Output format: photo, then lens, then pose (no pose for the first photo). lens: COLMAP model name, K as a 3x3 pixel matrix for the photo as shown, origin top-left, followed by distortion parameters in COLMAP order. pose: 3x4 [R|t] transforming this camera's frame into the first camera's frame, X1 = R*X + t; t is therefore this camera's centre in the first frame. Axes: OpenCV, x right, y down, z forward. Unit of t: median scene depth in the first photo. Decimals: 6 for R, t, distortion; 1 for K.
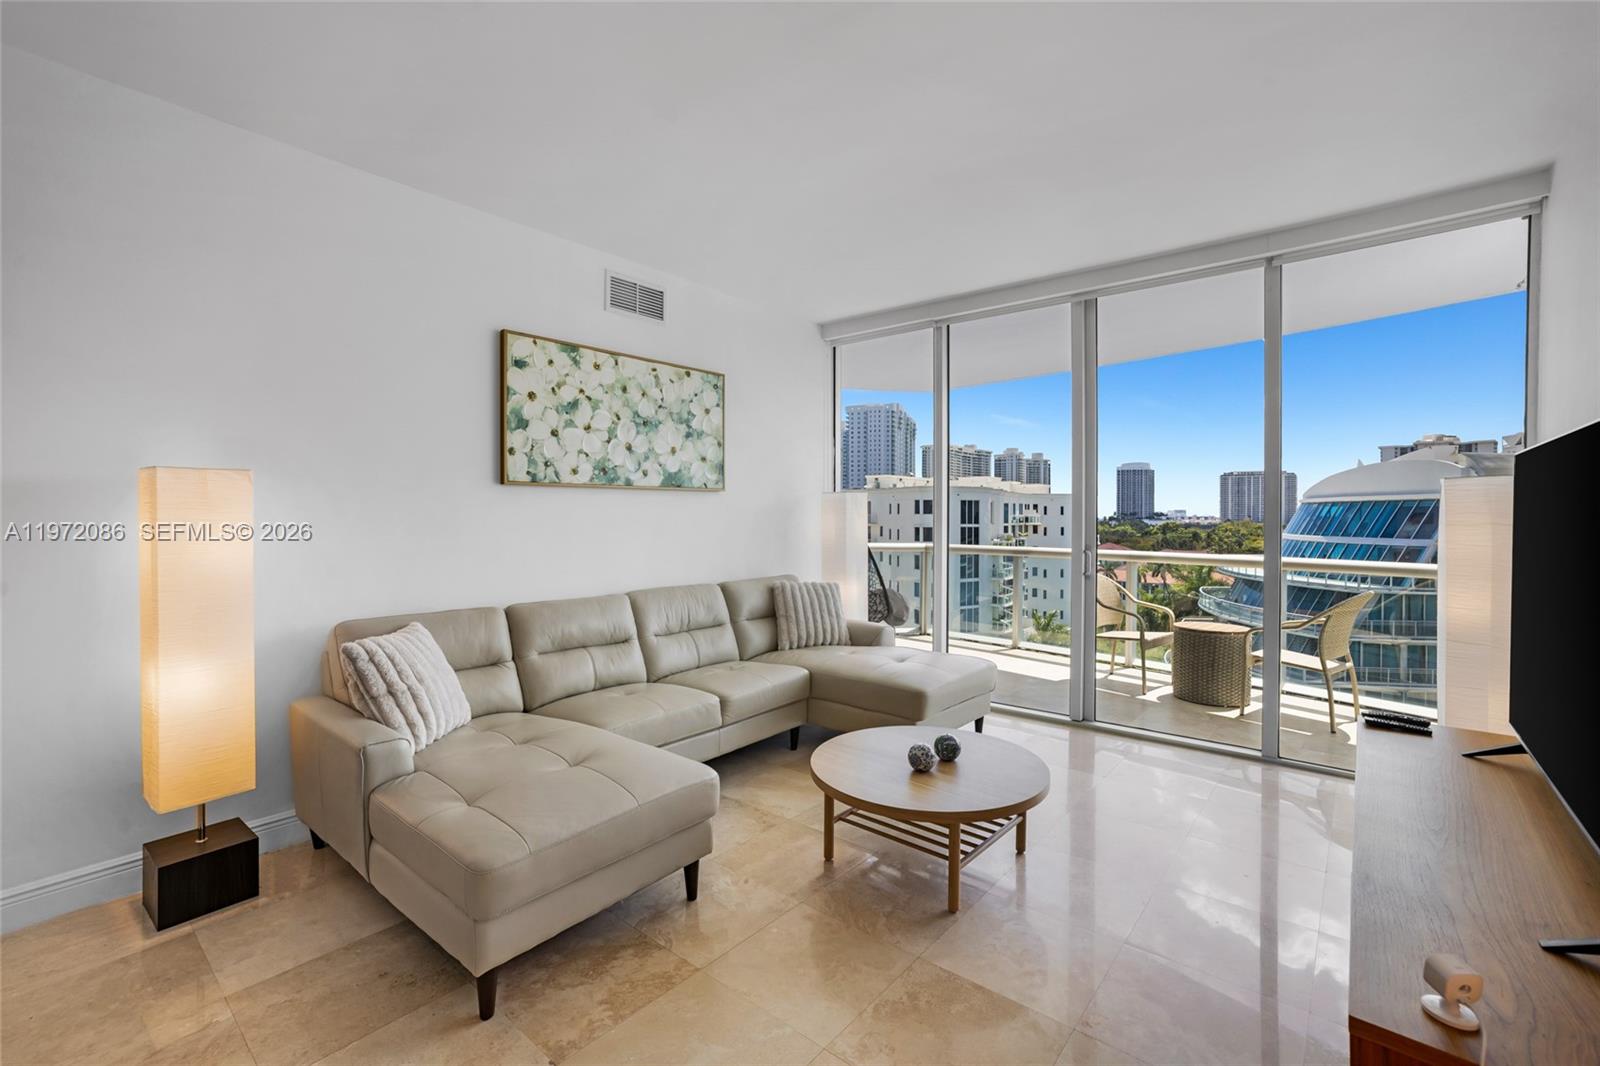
lens RADIAL K [[692.8, 0, 803.4], [0, 692.8, 531.3], [0, 0, 1]] dist [-0.037311, 0.020841]
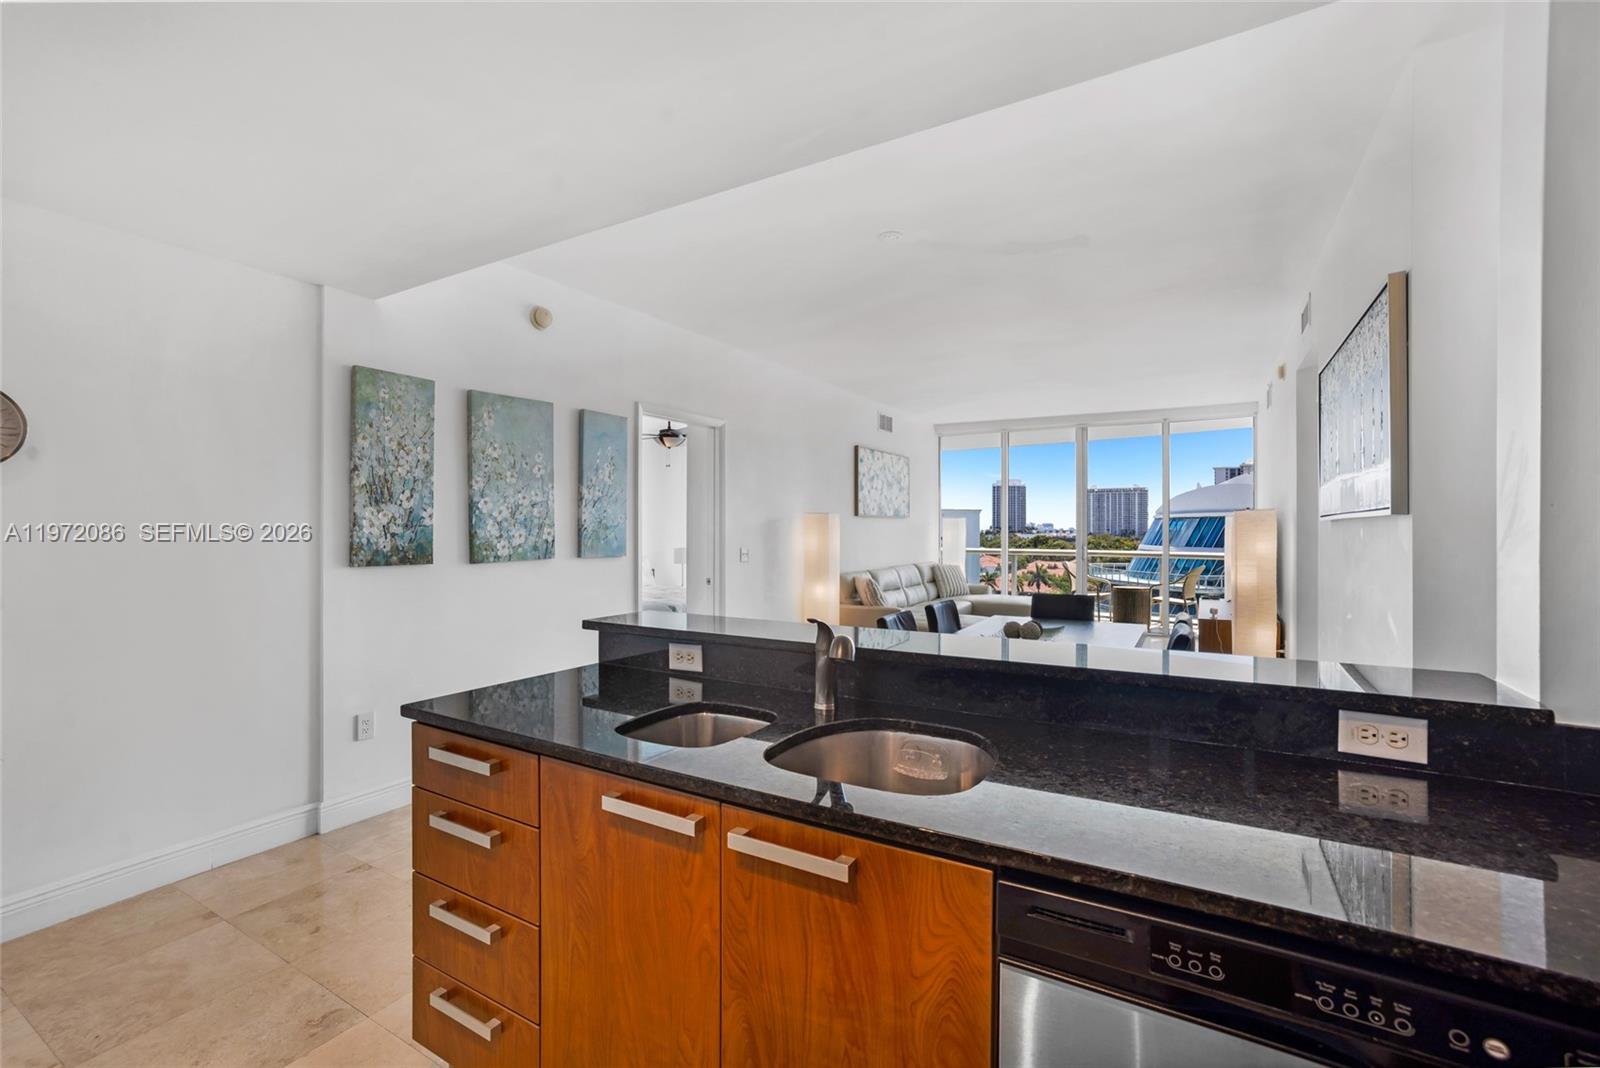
lens RADIAL K [[692.8, 0, 792.2], [0, 692.8, 532.9], [0, 0, 1]] dist [-0.037311, 0.020841]
pose [[0.988974, -0.001333, 0.148084, -0.157960], [0.004011, 0.999834, -0.017785, 0.003943], [-0.148036, 0.018183, 0.988815, -0.188710]]
